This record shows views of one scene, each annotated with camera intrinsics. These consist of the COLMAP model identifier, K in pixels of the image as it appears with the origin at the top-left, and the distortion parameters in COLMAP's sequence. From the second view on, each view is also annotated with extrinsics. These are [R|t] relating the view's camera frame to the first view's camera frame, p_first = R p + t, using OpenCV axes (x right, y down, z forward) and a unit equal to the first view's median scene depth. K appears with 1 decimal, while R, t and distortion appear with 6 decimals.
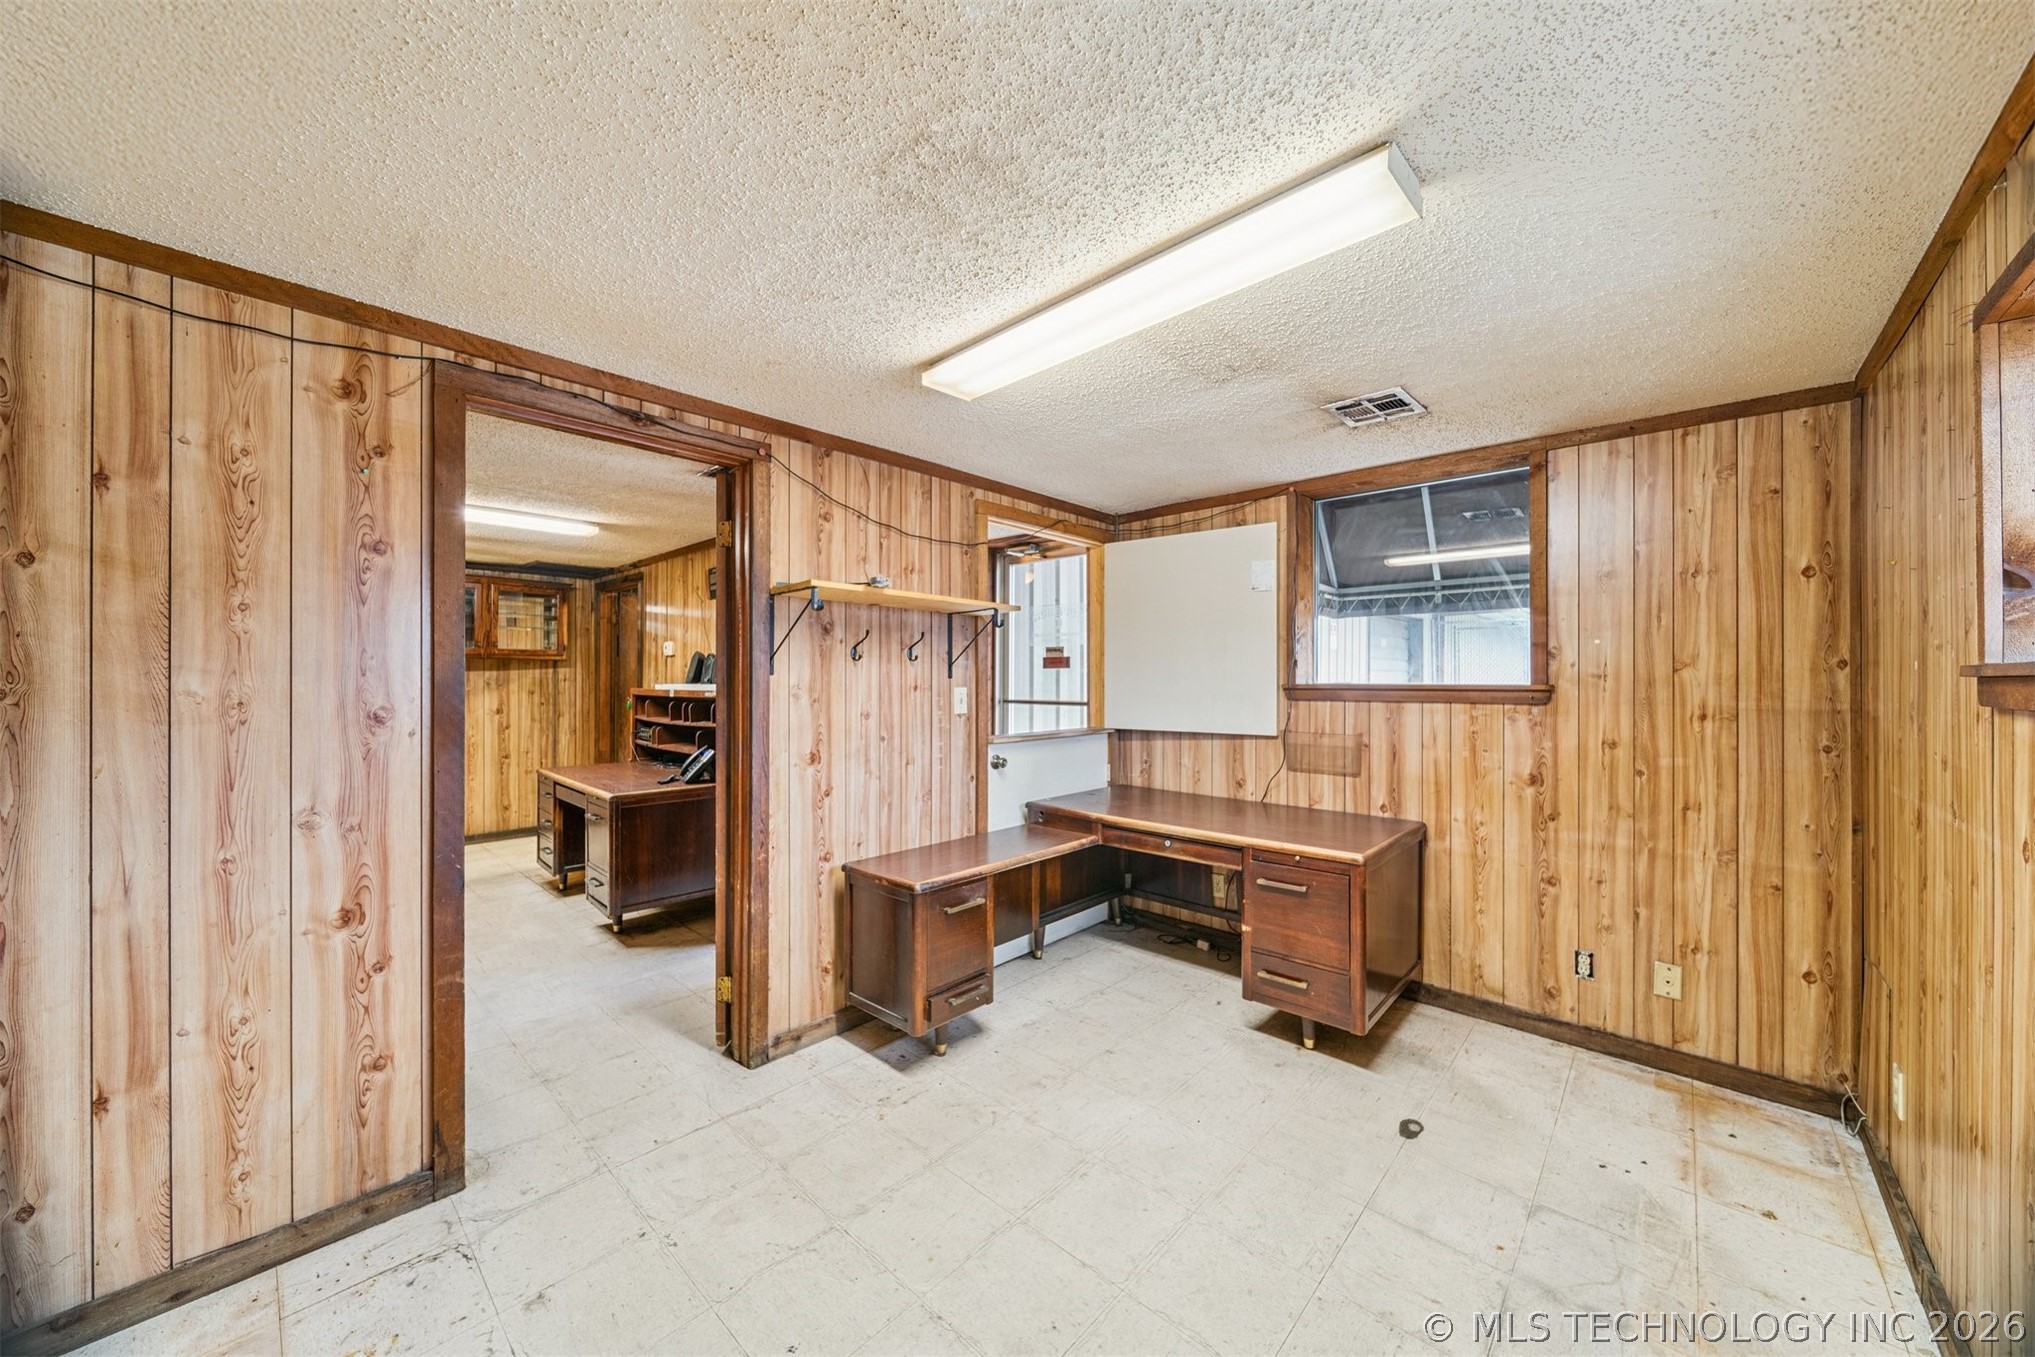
lens RADIAL K [[719.4, 0, 1030.1], [0, 719.4, 677.5], [0, 0, 1]] dist [0.000115, -0.000168]
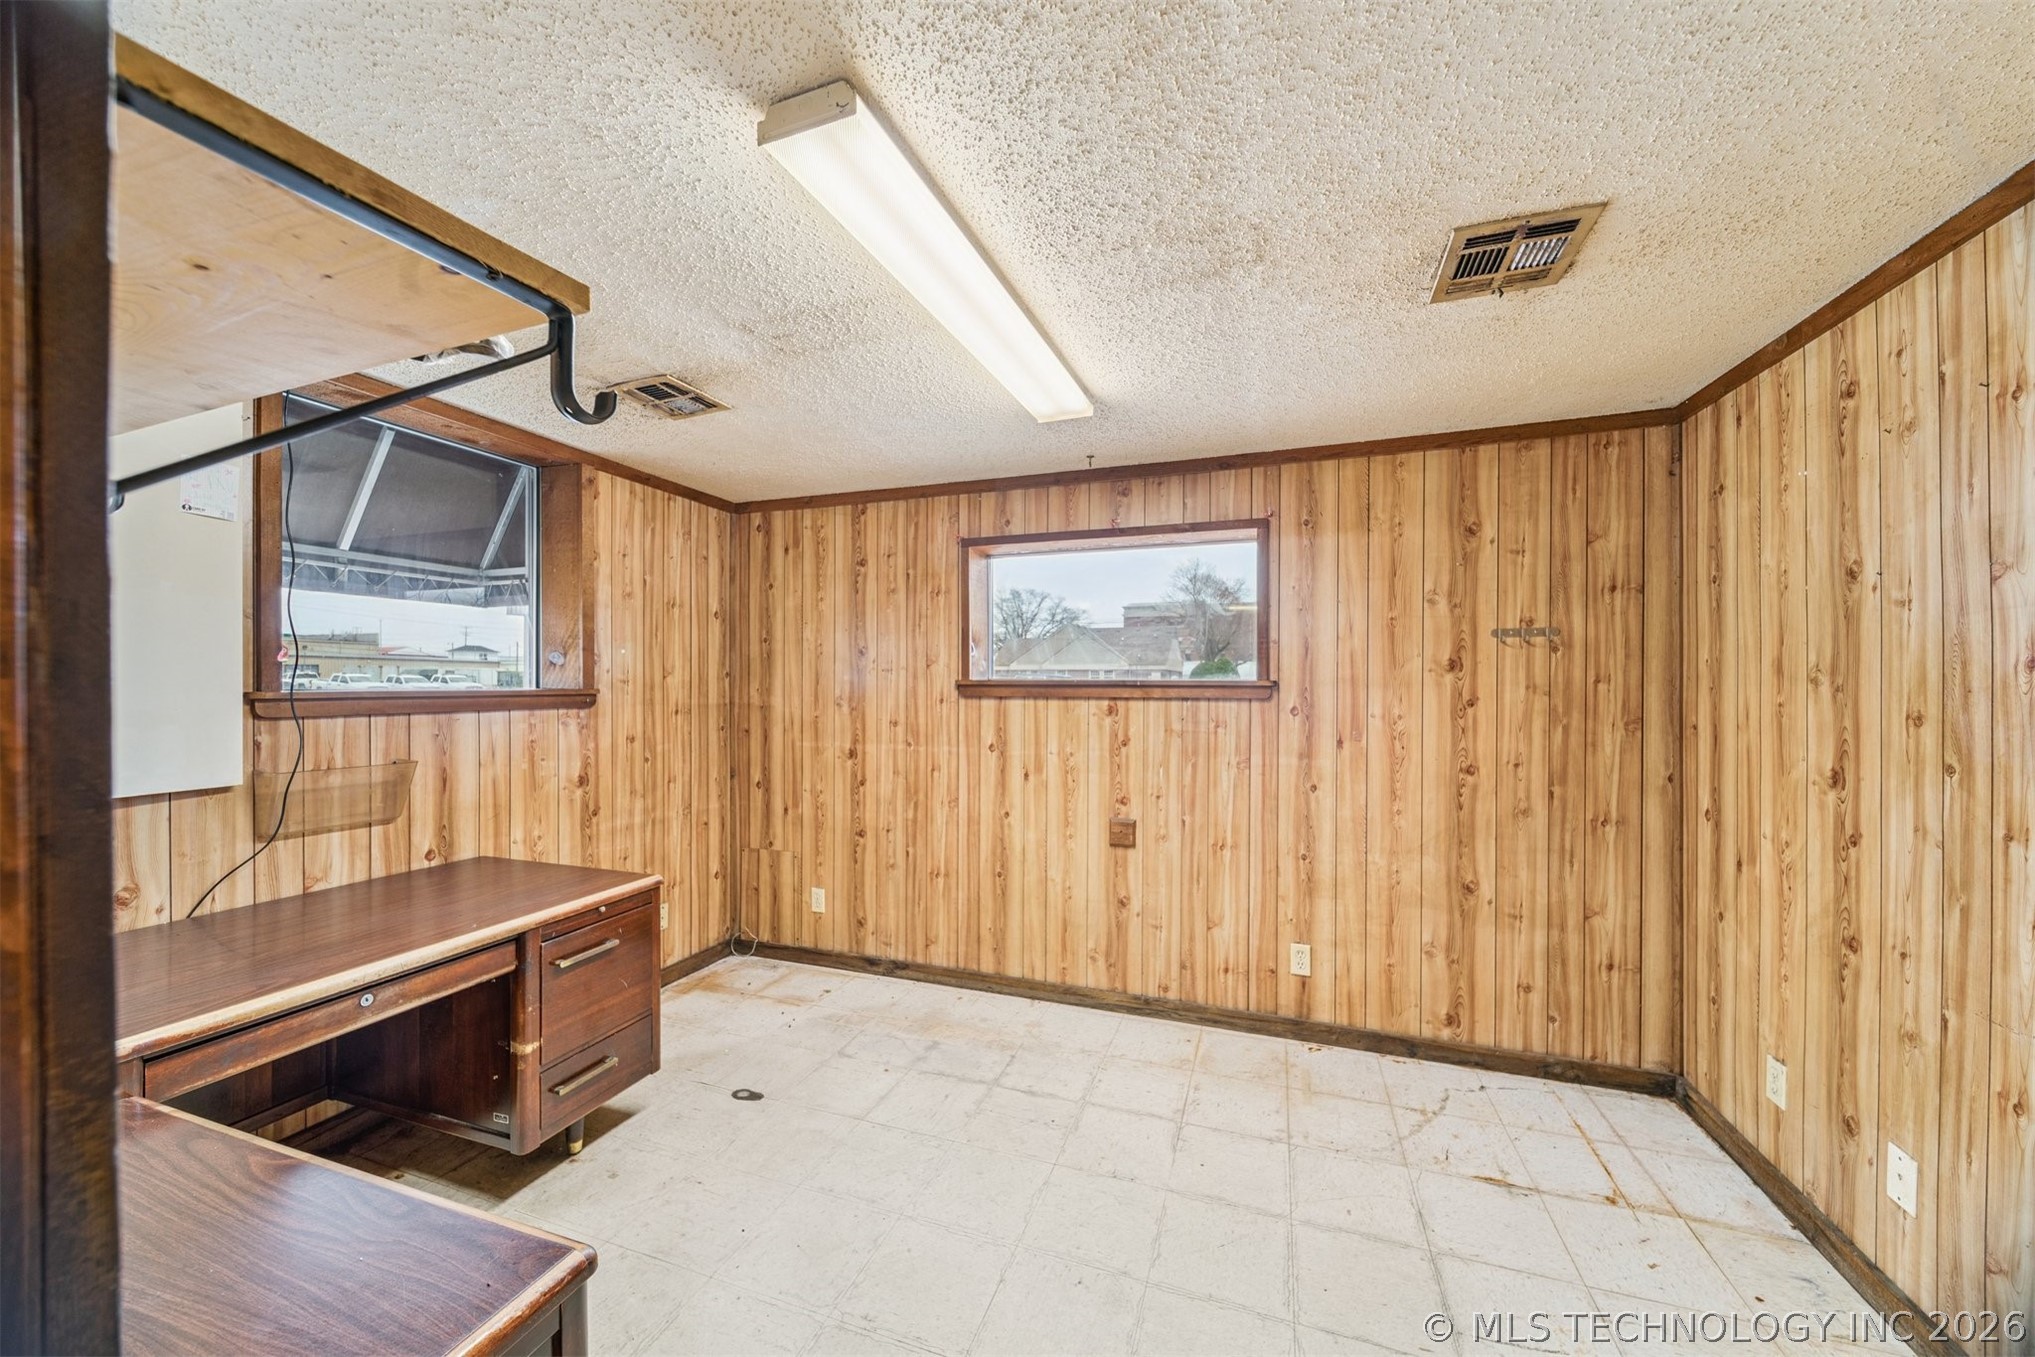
lens RADIAL K [[719.4, 0, 1026.6], [0, 719.4, 688.0], [0, 0, 1]] dist [0.000115, -0.000168]
pose [[-0.392194, -0.006337, 0.919861, -0.505016], [-0.004936, 0.999976, 0.004785, 0.000107], [-0.919869, -0.002664, -0.392216, 0.819344]]
